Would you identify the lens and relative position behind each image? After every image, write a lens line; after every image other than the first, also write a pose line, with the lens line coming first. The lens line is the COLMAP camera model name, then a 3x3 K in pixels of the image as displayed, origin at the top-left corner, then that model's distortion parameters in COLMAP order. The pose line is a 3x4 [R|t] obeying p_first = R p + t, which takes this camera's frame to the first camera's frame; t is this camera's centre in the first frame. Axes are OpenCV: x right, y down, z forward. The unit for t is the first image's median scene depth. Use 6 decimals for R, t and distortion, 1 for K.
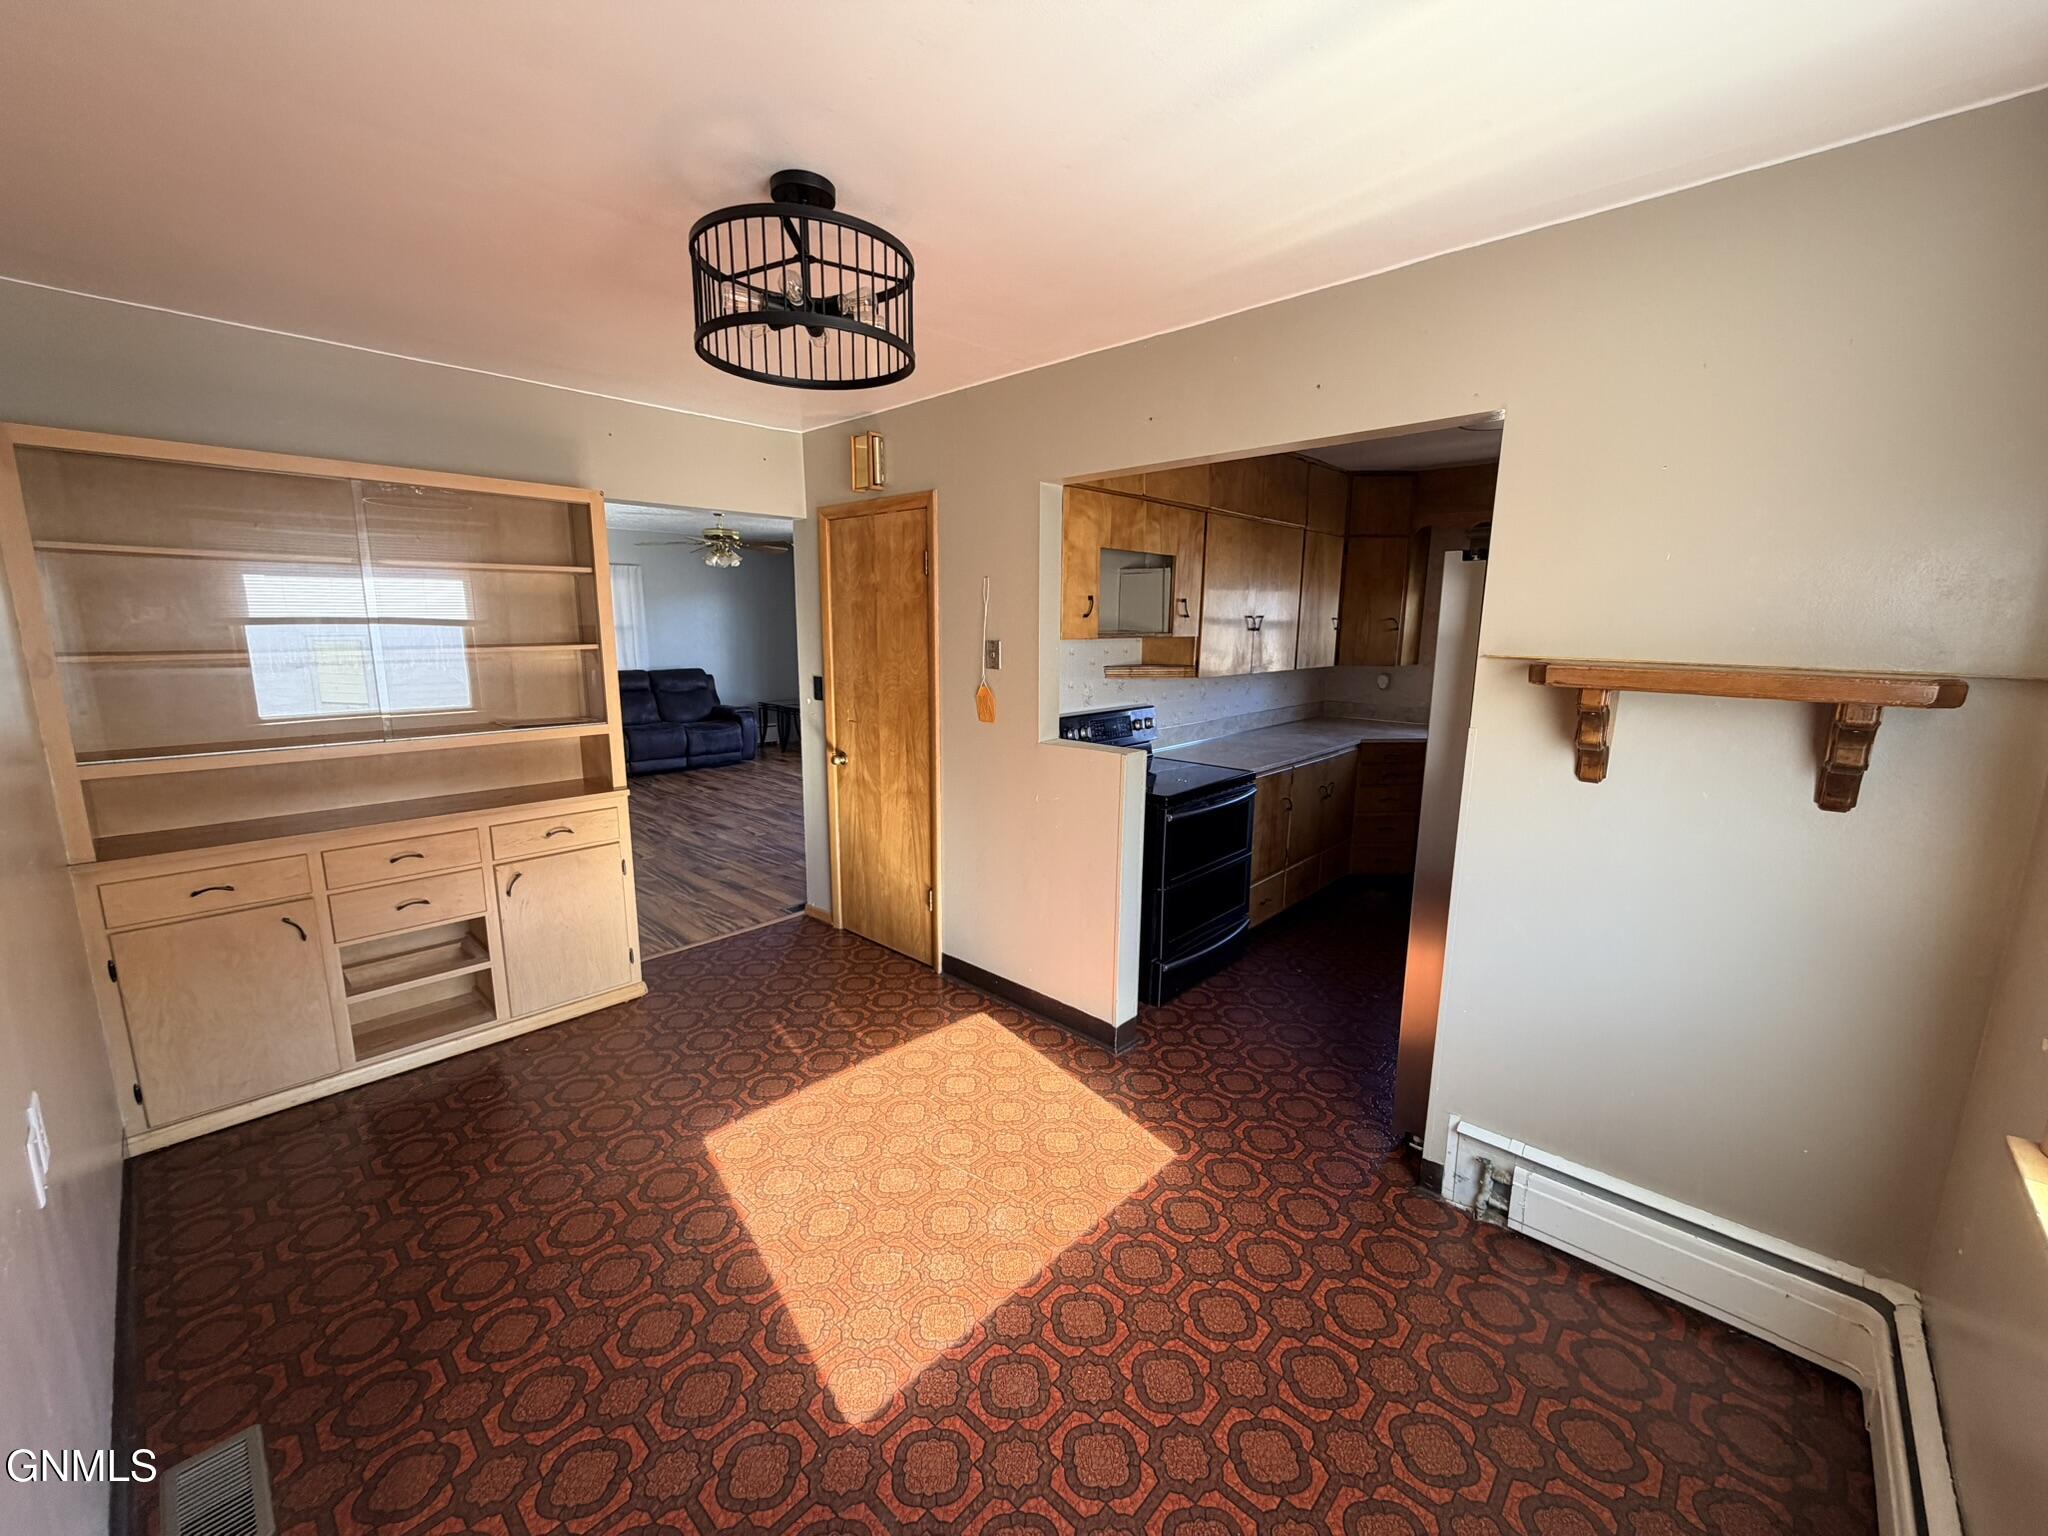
lens RADIAL K [[816.6, 0, 1027.5], [0, 816.6, 769.8], [0, 0, 1]] dist [0.001044, -0.000074]
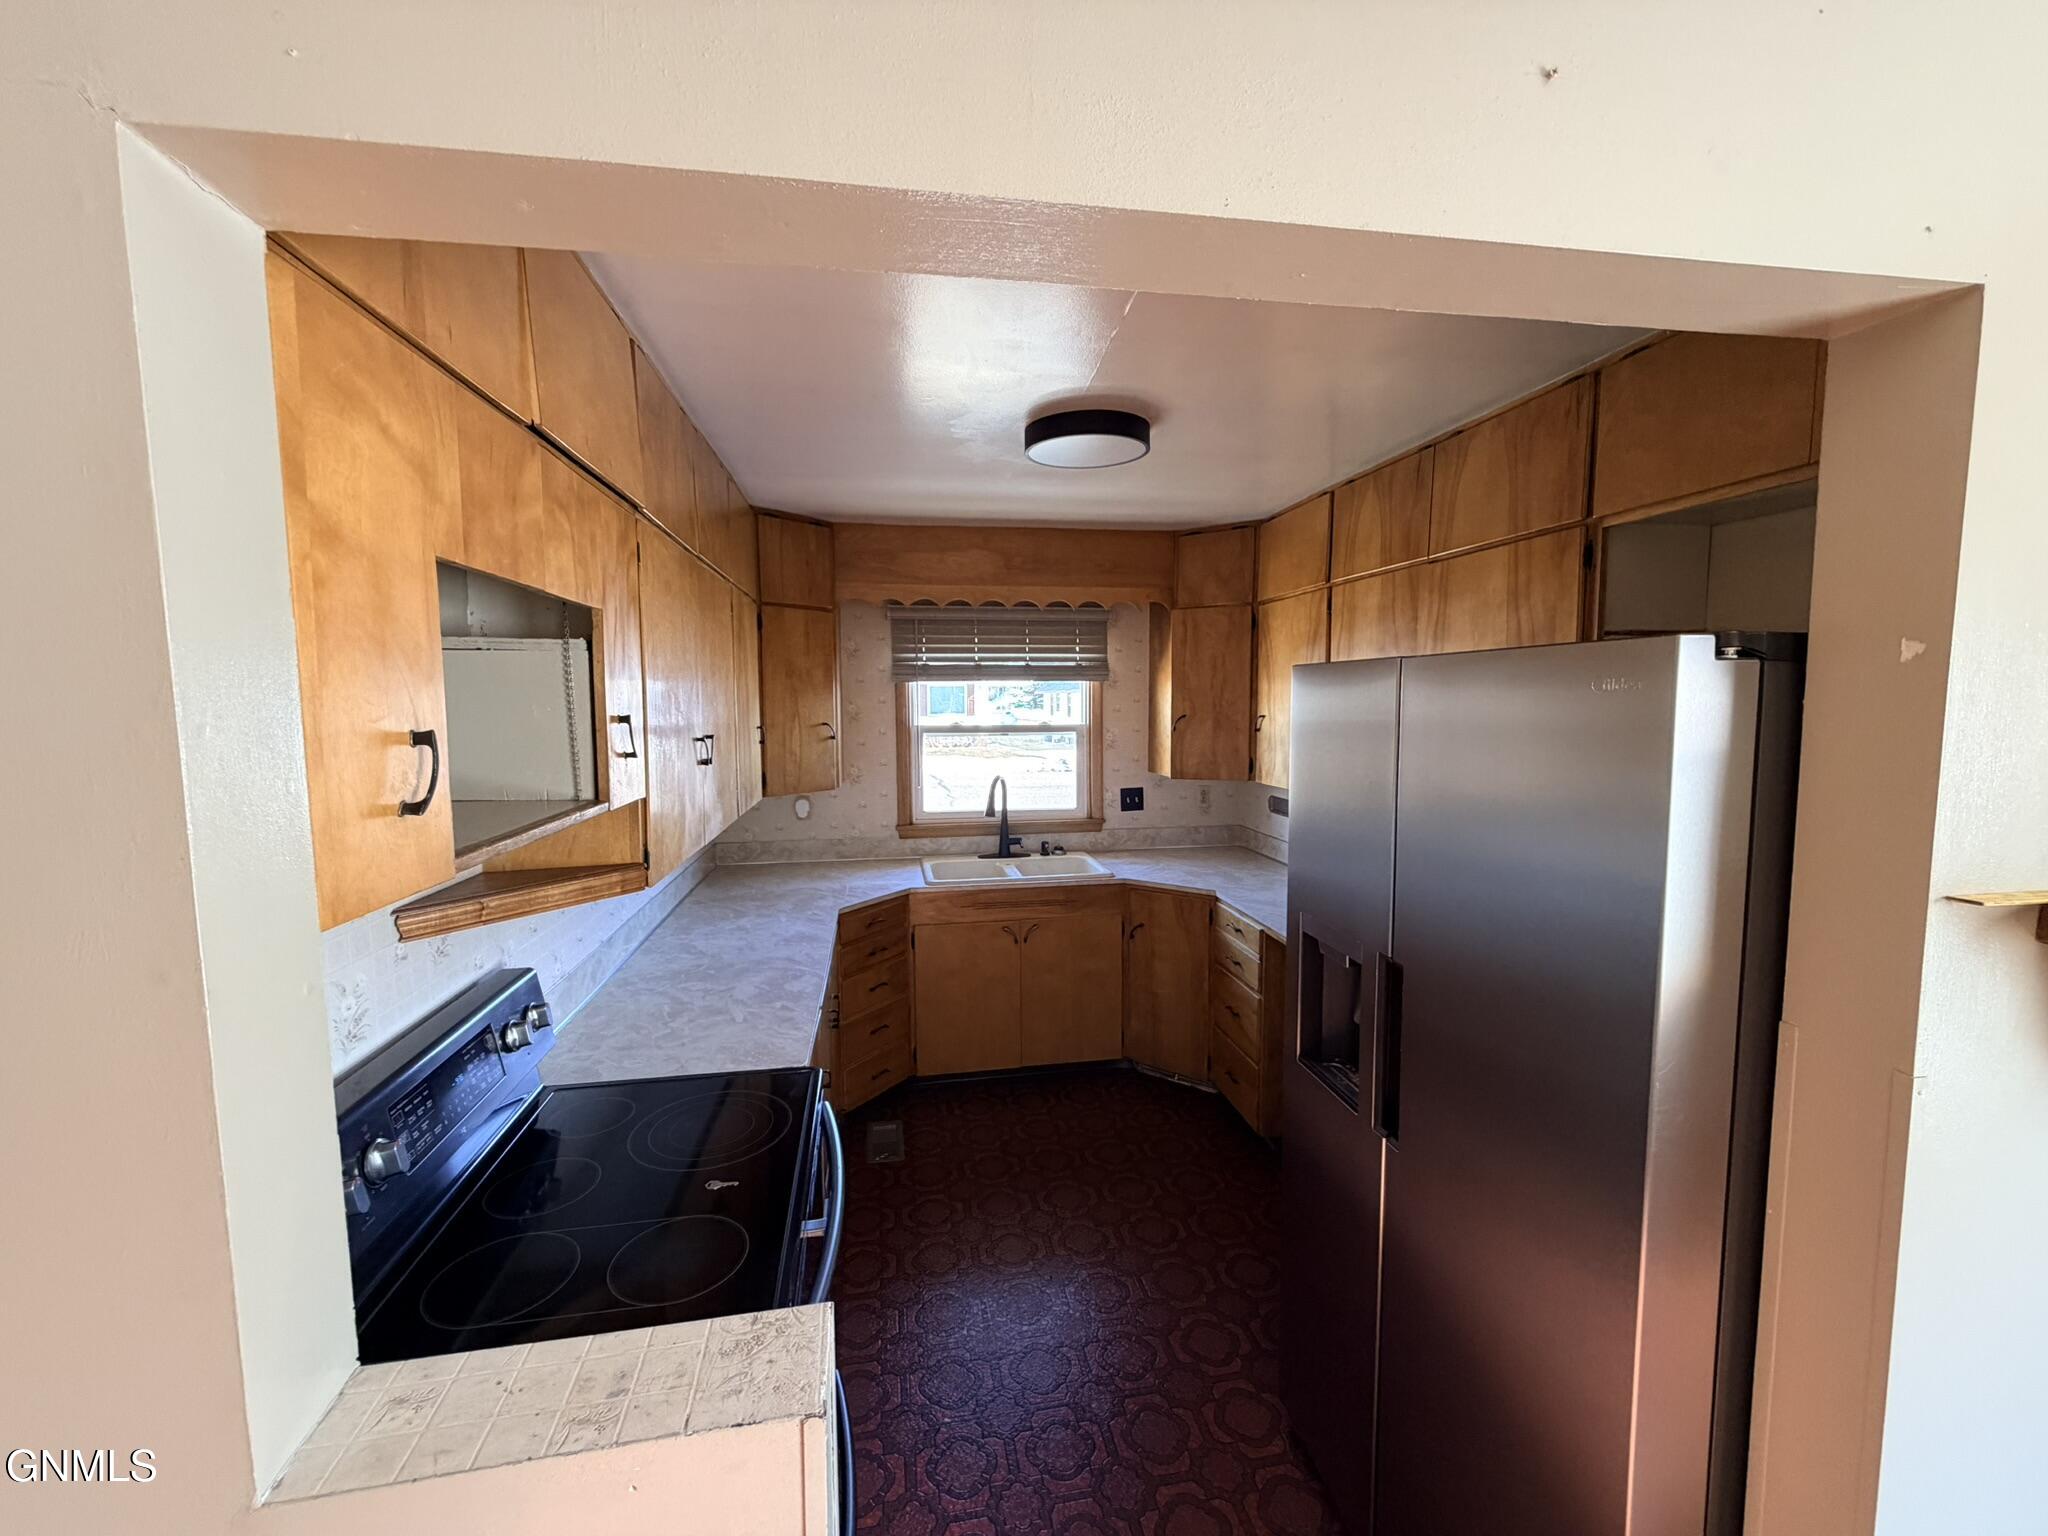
lens RADIAL K [[816.6, 0, 1028.3], [0, 816.6, 772.8], [0, 0, 1]] dist [0.001044, -0.000074]
pose [[0.604240, -0.082010, 0.792571, -0.012987], [0.153451, 0.988046, -0.014752, -0.142220], [-0.781886, 0.130534, 0.609602, 0.589861]]
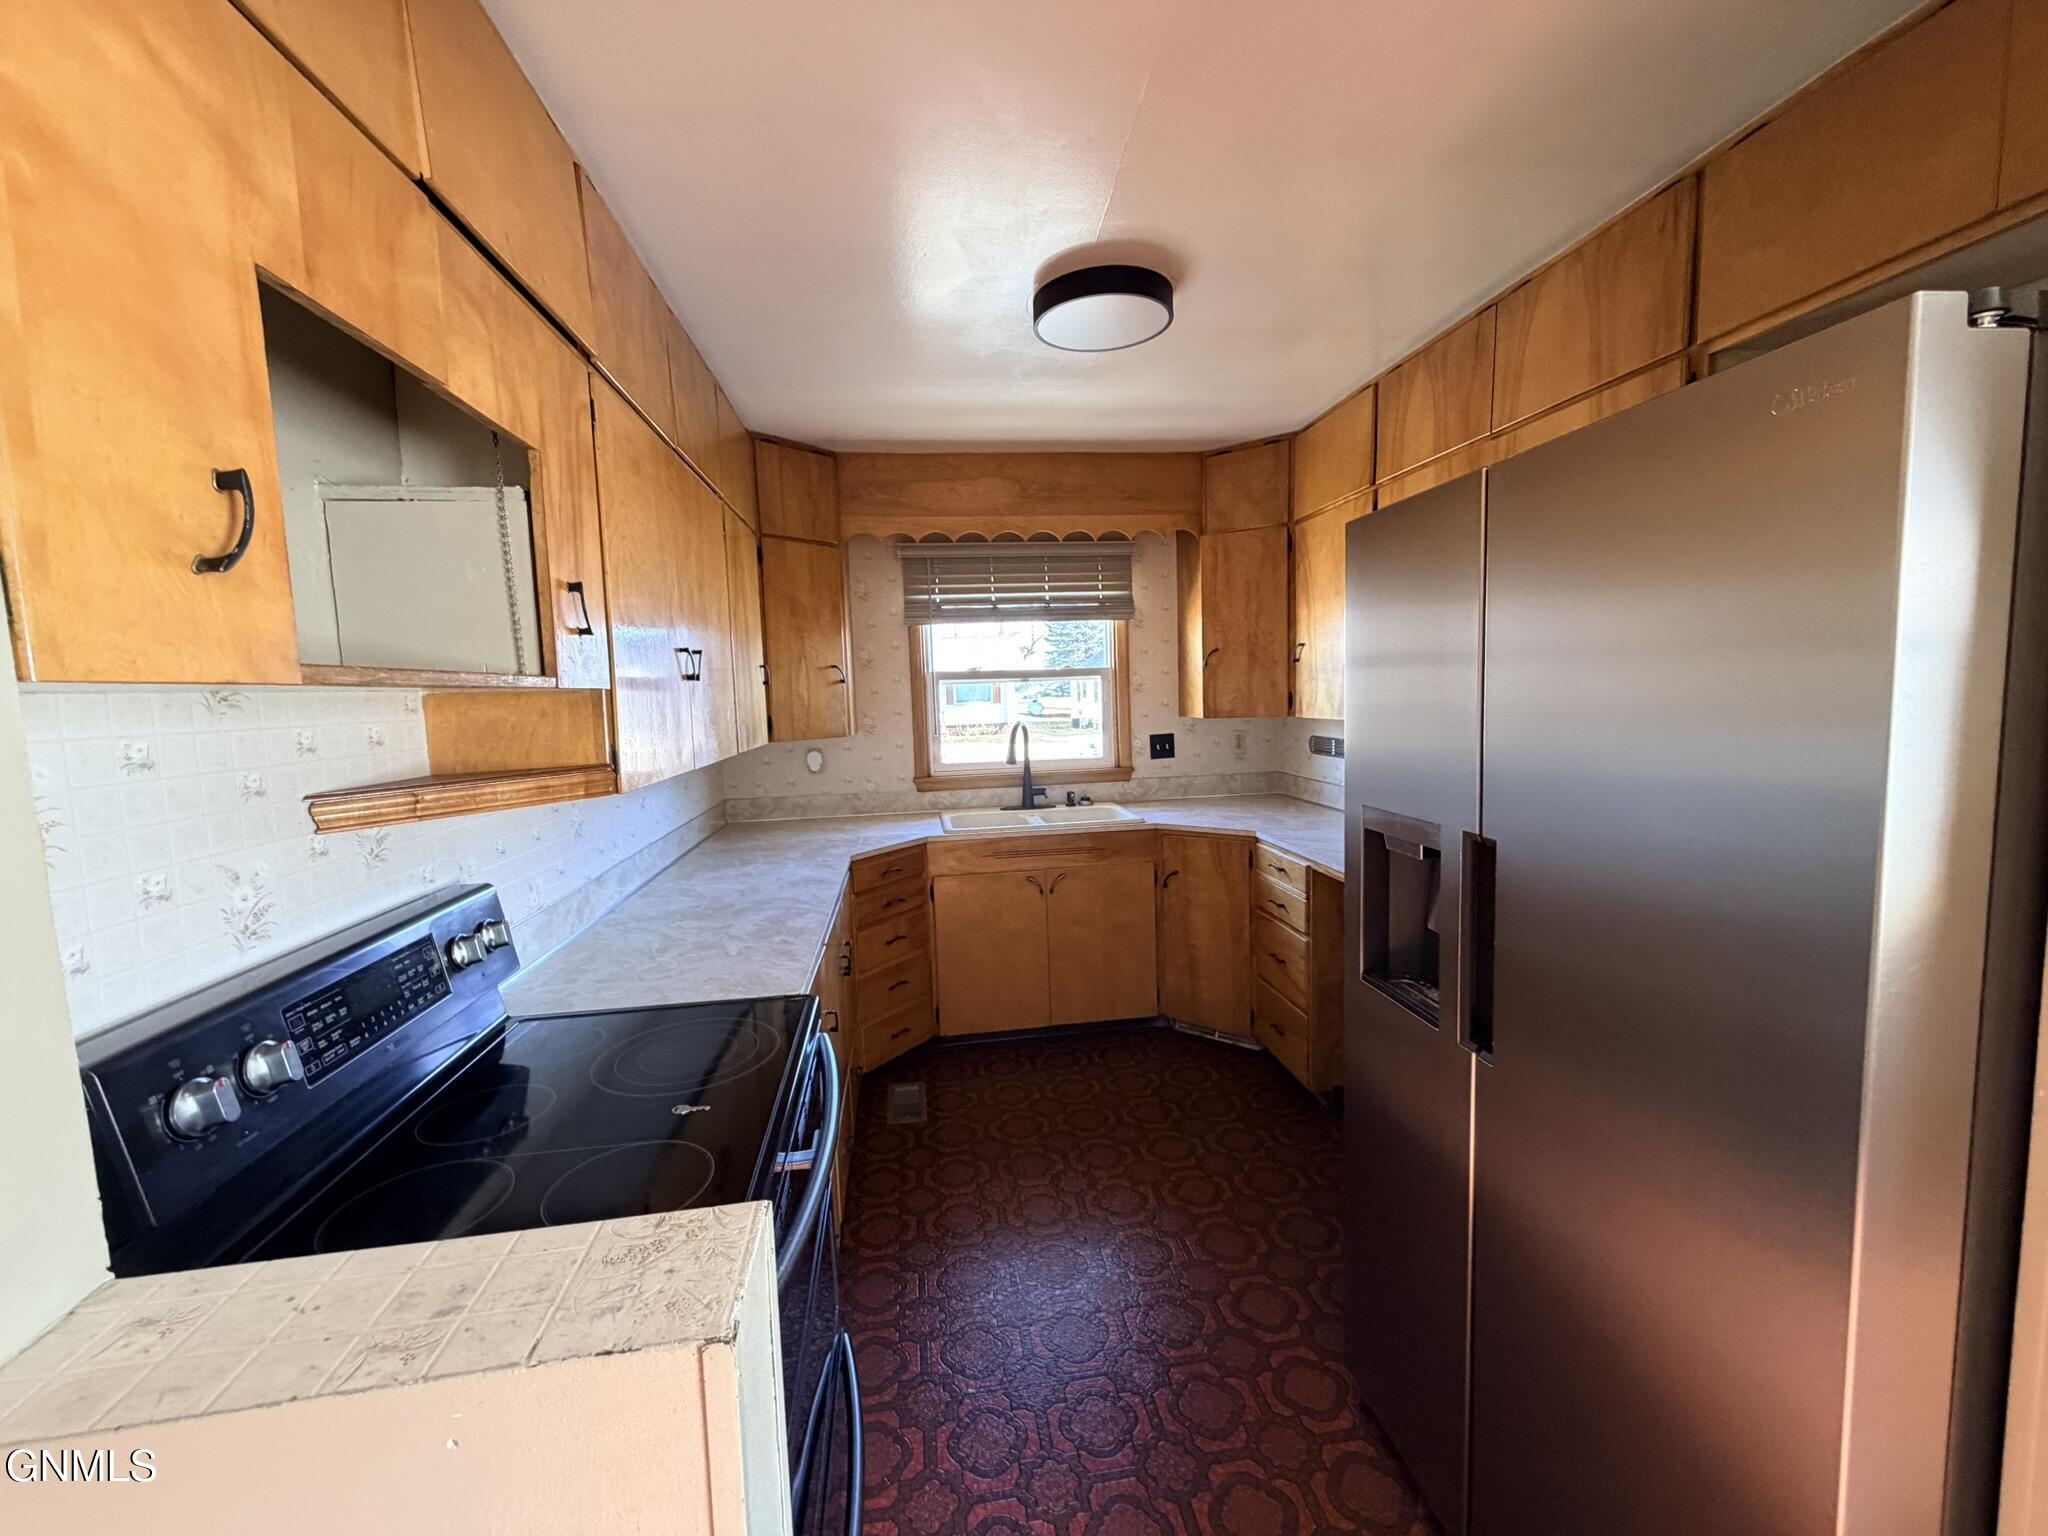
lens RADIAL K [[816.6, 0, 1028.9], [0, 816.6, 772.4], [0, 0, 1]] dist [0.001044, -0.000074]
pose [[0.629183, -0.105183, 0.770107, 0.032558], [0.177438, 0.984075, -0.010560, -0.087682], [-0.756733, 0.143290, 0.637827, 0.627952]]
